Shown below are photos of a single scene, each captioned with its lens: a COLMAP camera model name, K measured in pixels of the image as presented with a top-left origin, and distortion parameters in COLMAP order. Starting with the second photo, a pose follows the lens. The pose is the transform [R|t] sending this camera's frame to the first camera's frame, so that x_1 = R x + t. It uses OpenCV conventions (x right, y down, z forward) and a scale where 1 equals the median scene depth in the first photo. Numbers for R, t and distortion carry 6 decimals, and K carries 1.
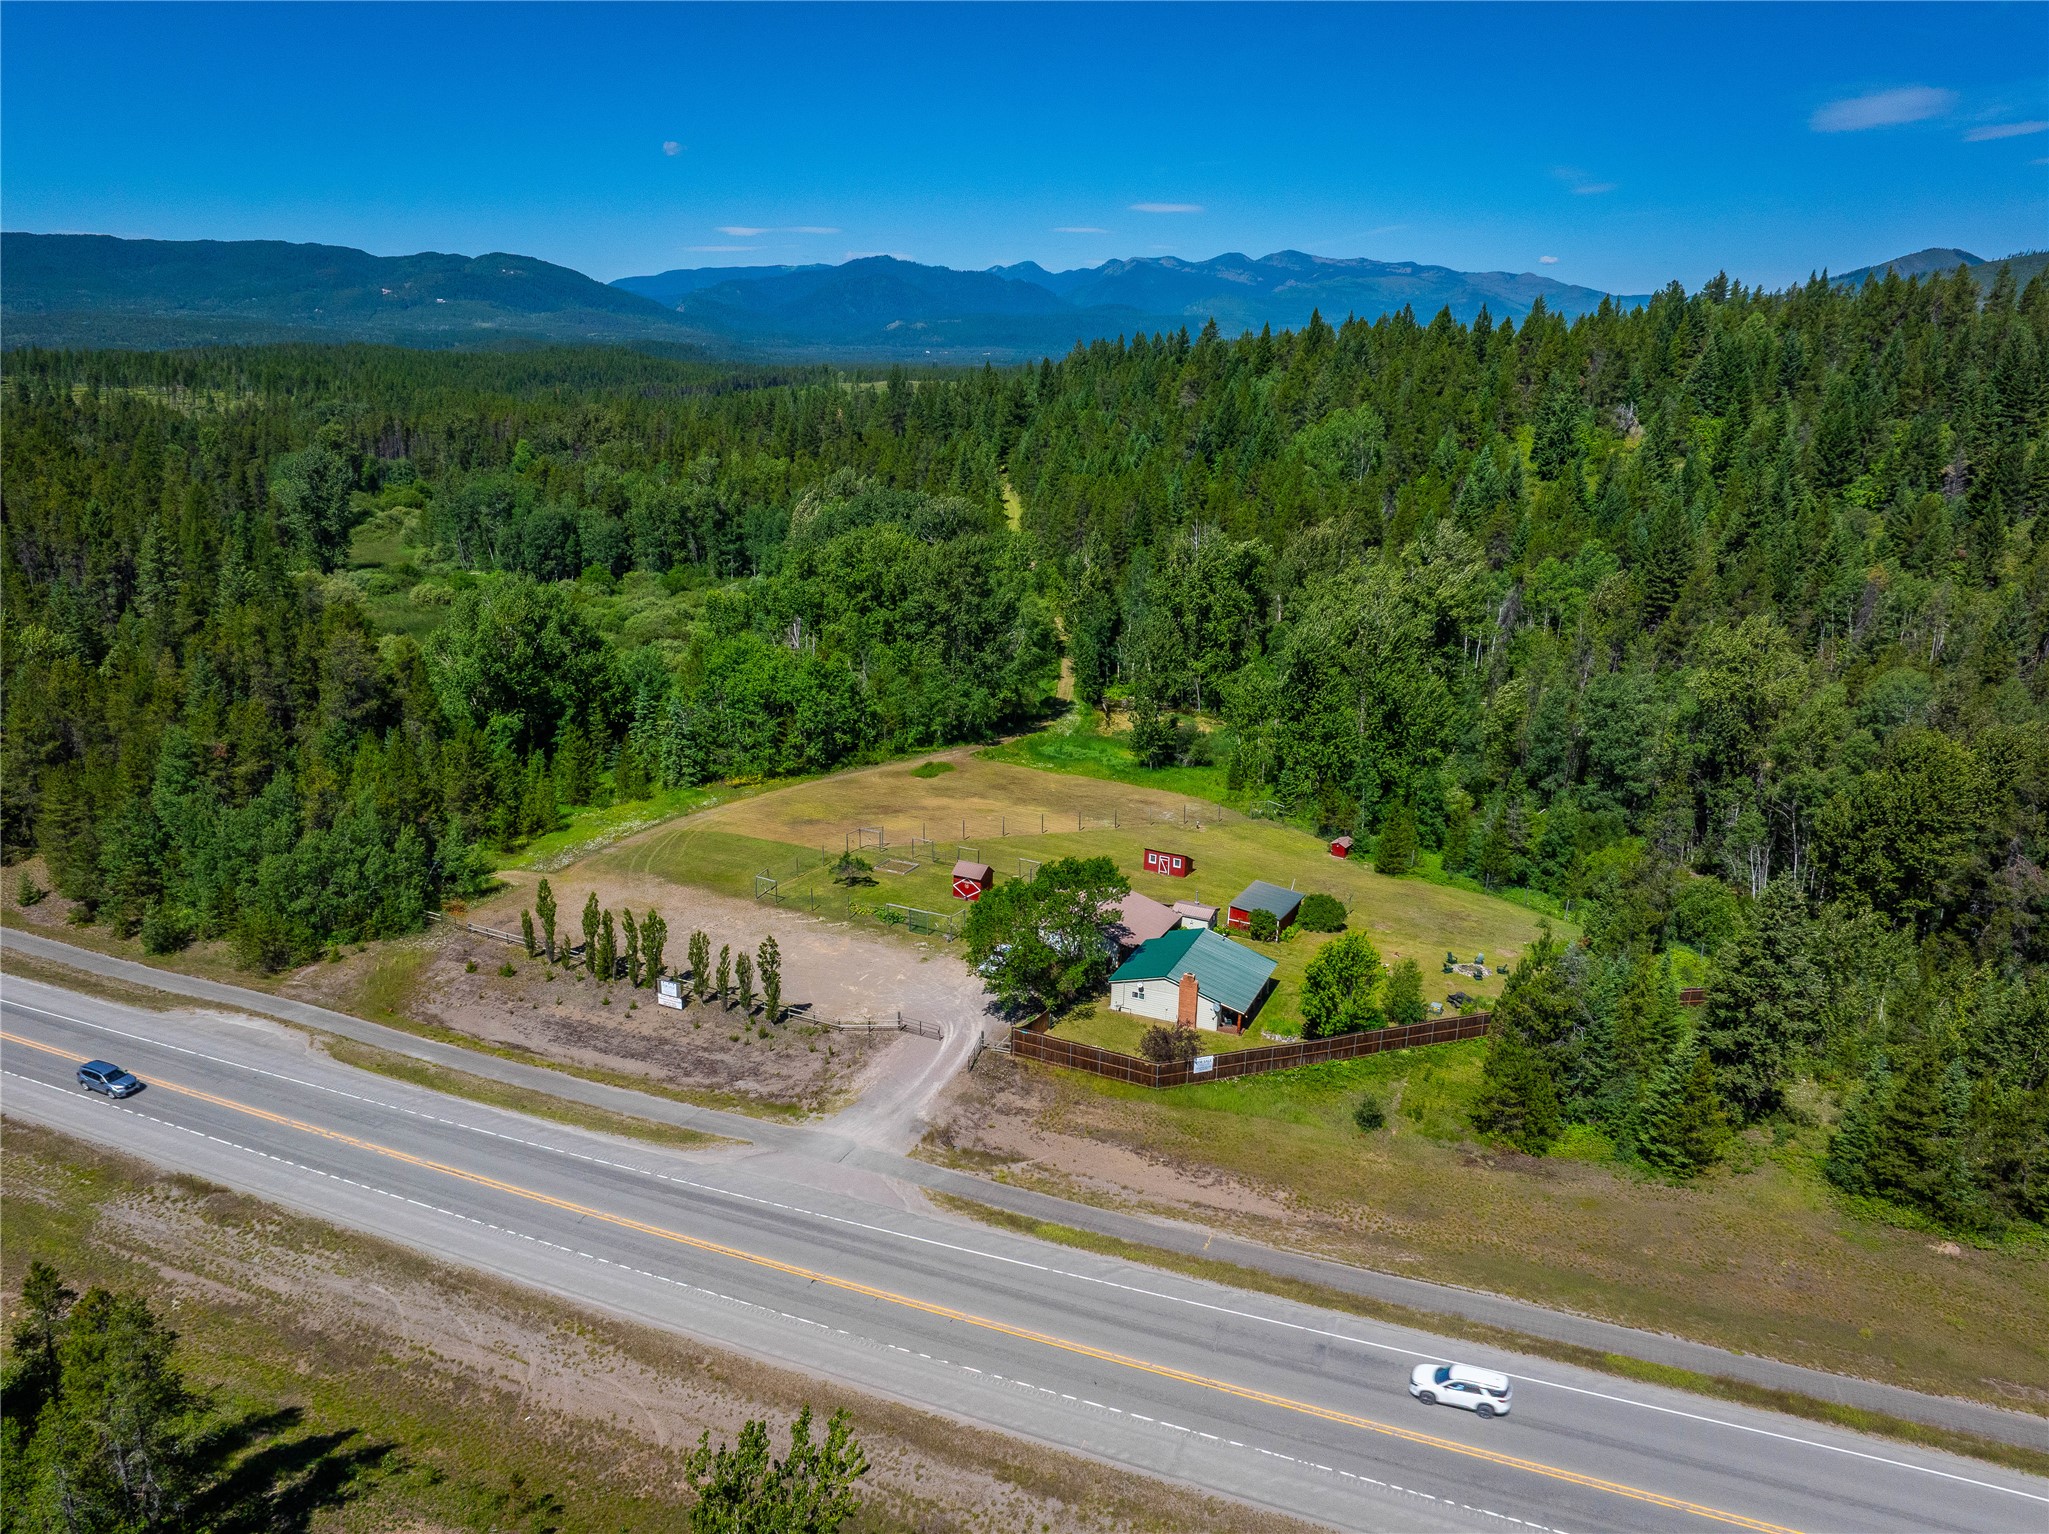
lens RADIAL K [[1441.8, 0, 1027.5], [0, 1441.8, 764.3], [0, 0, 1]] dist [-0.042445, 0.006586]
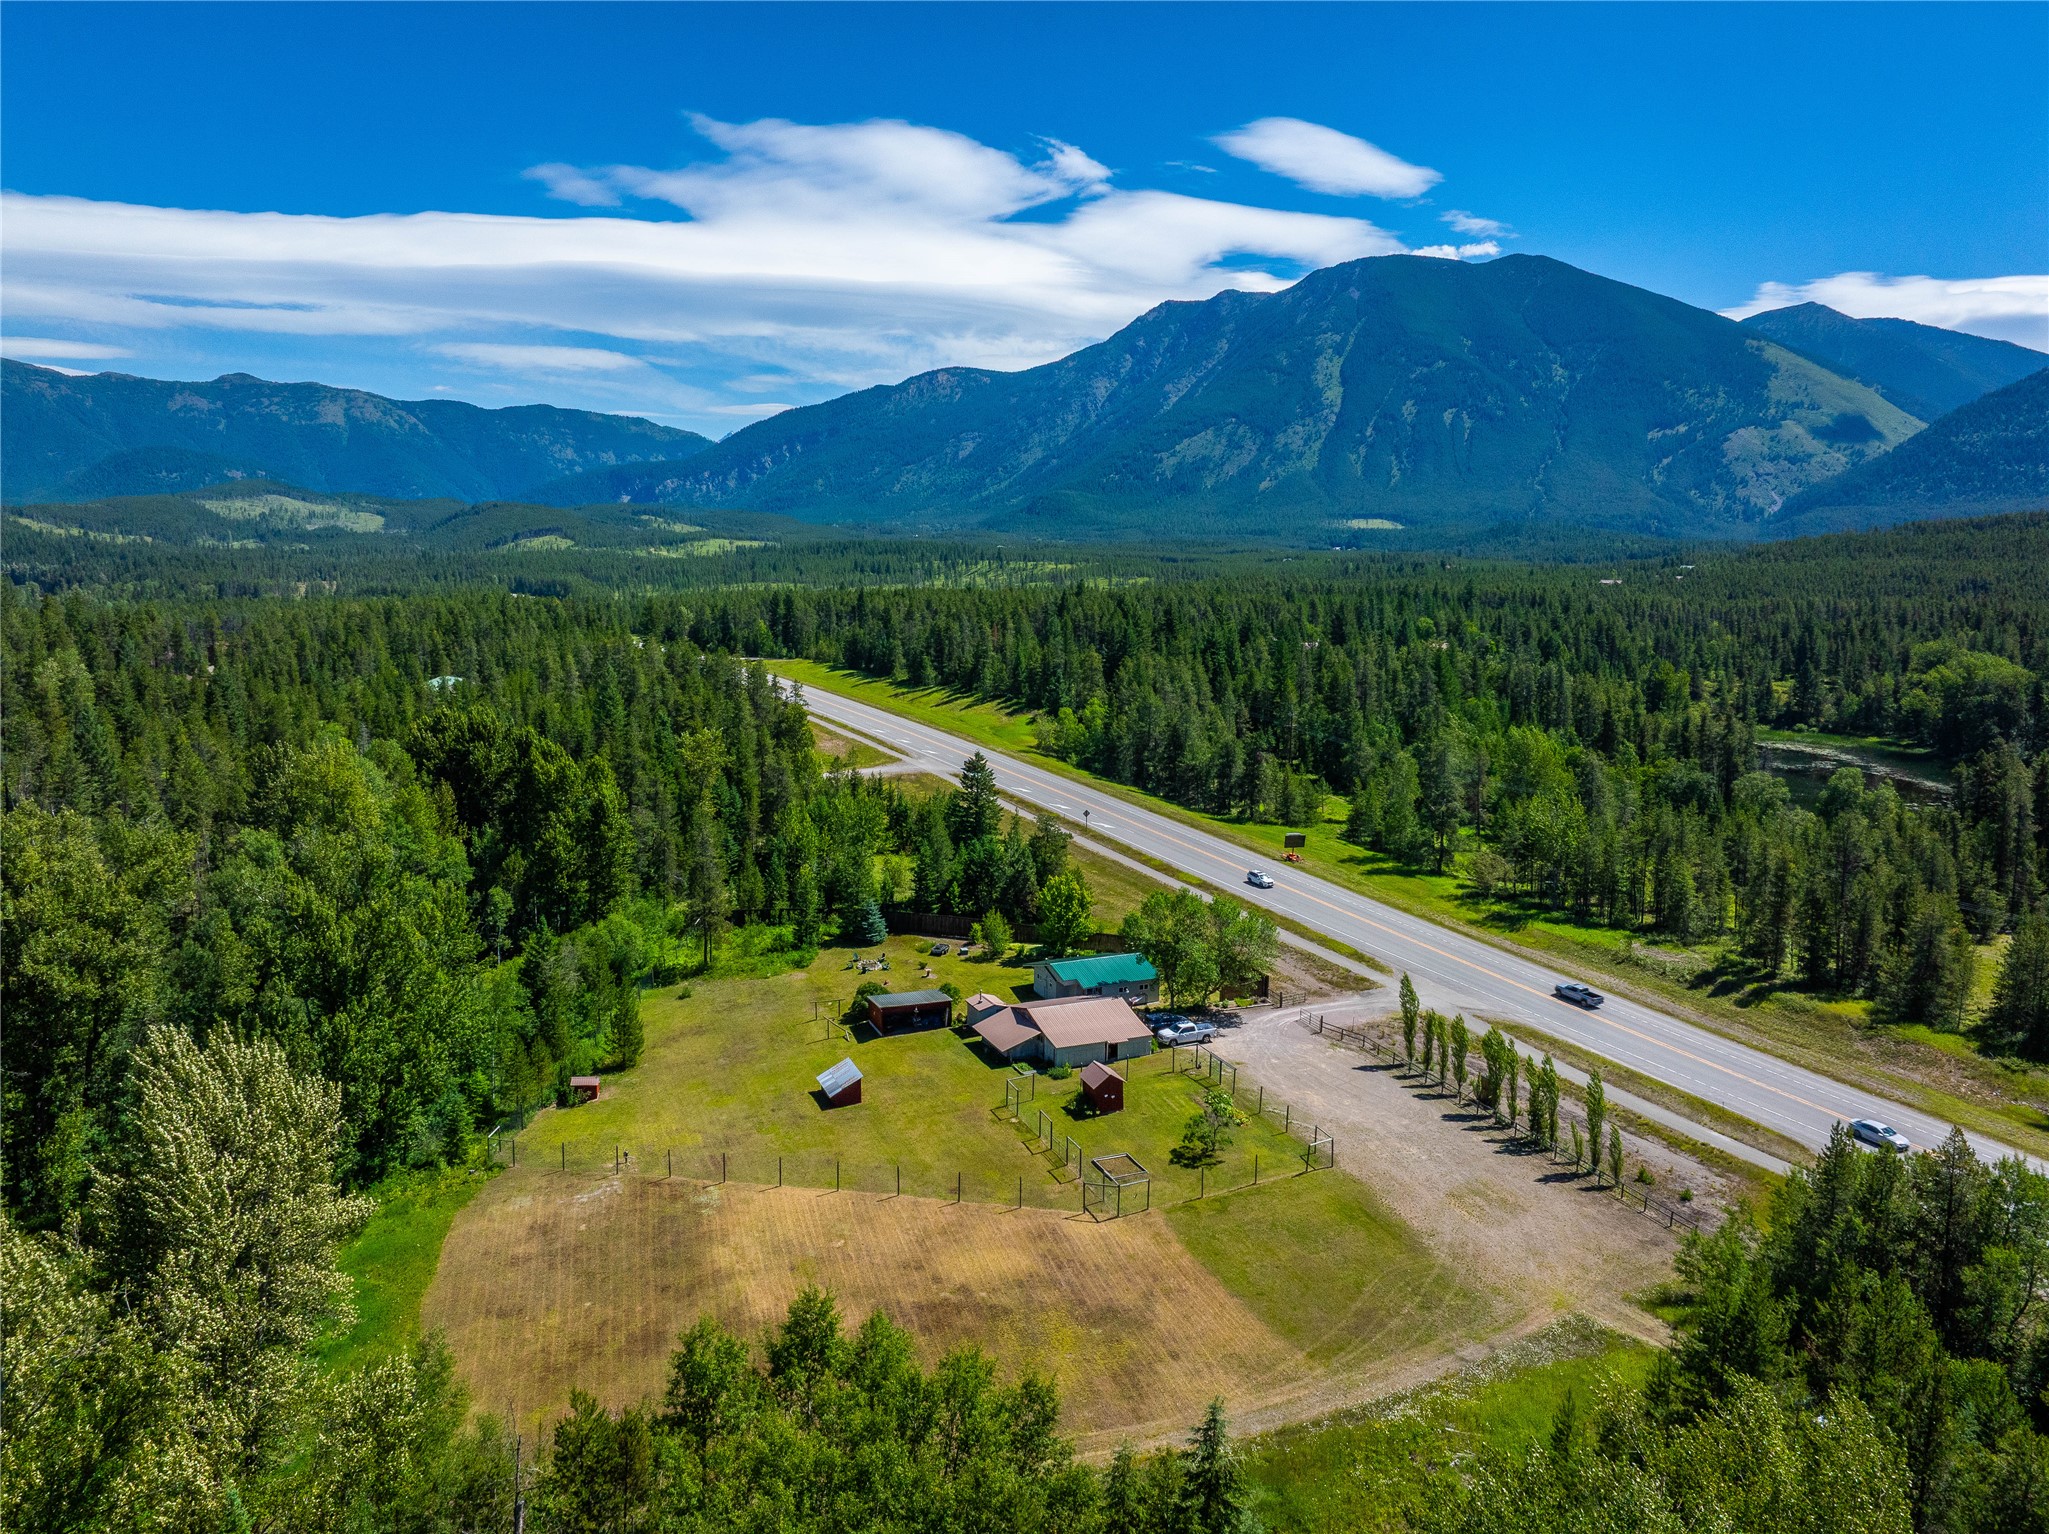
lens RADIAL K [[1442.0, 0, 1029.9], [0, 1442.0, 763.9], [0, 0, 1]] dist [-0.041255, 0.005941]
pose [[-0.759205, -0.133075, 0.637102, -0.618807], [0.154981, 0.913754, 0.375545, -0.501438], [-0.632131, 0.383854, -0.673102, 1.789588]]
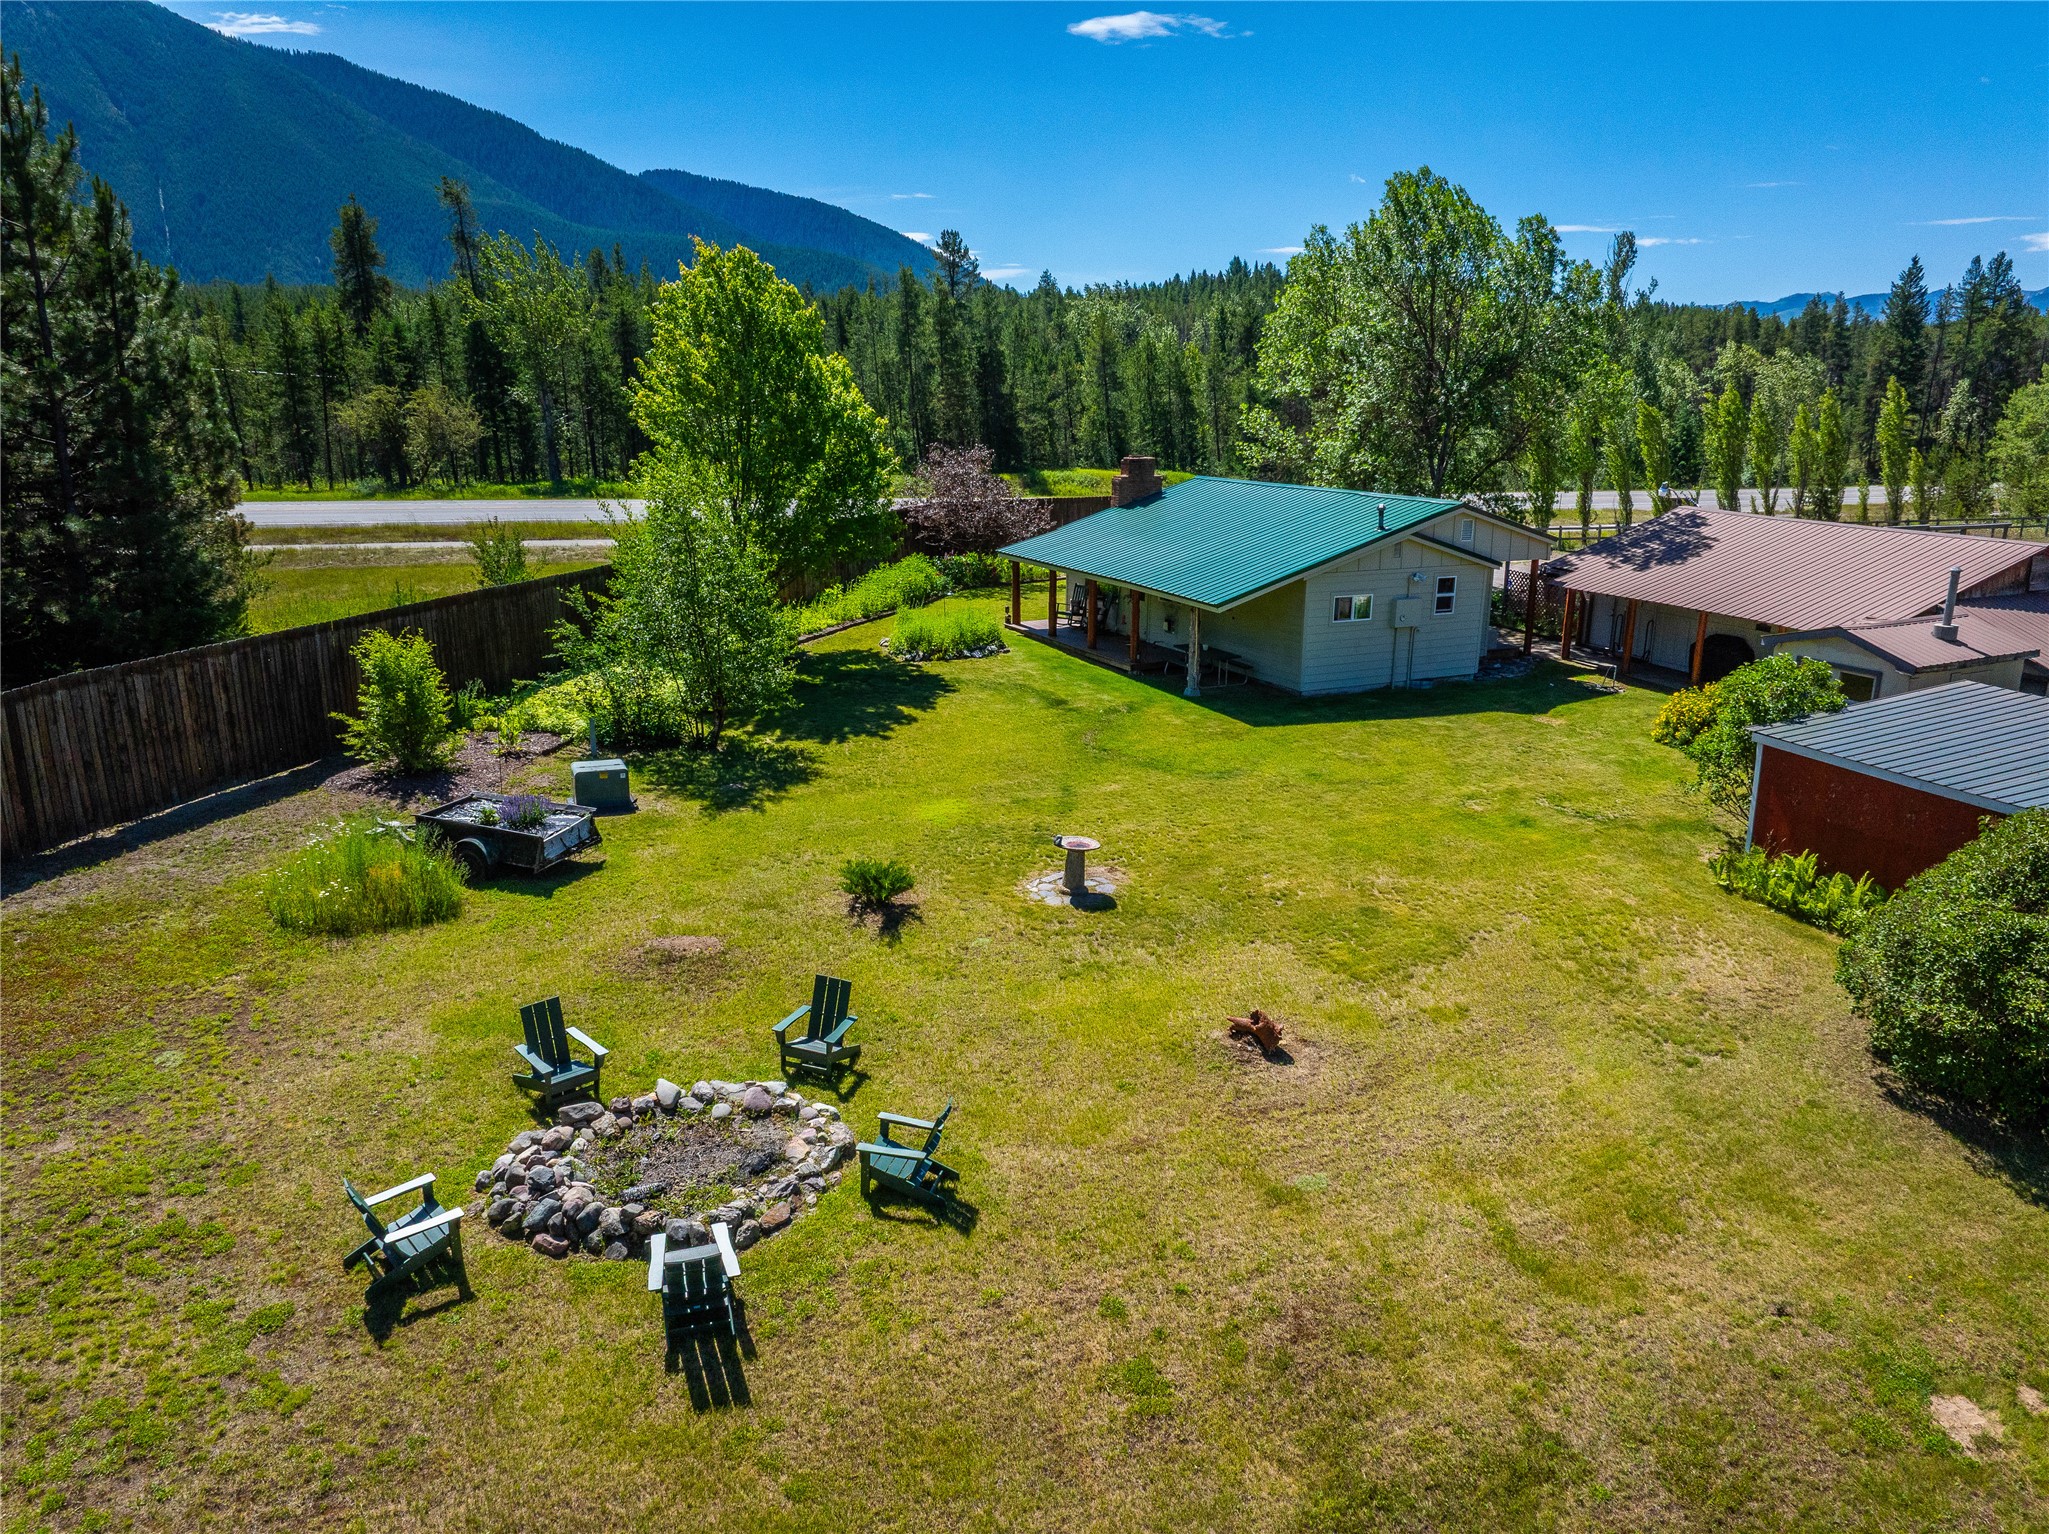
lens RADIAL K [[1442.0, 0, 1029.9], [0, 1442.0, 763.9], [0, 0, 1]] dist [-0.041255, 0.005941]
pose [[-0.626647, 0.176555, -0.759040, 0.390072], [-0.239160, 0.883429, 0.402934, 0.070415], [0.741698, 0.434029, -0.511373, 1.119636]]
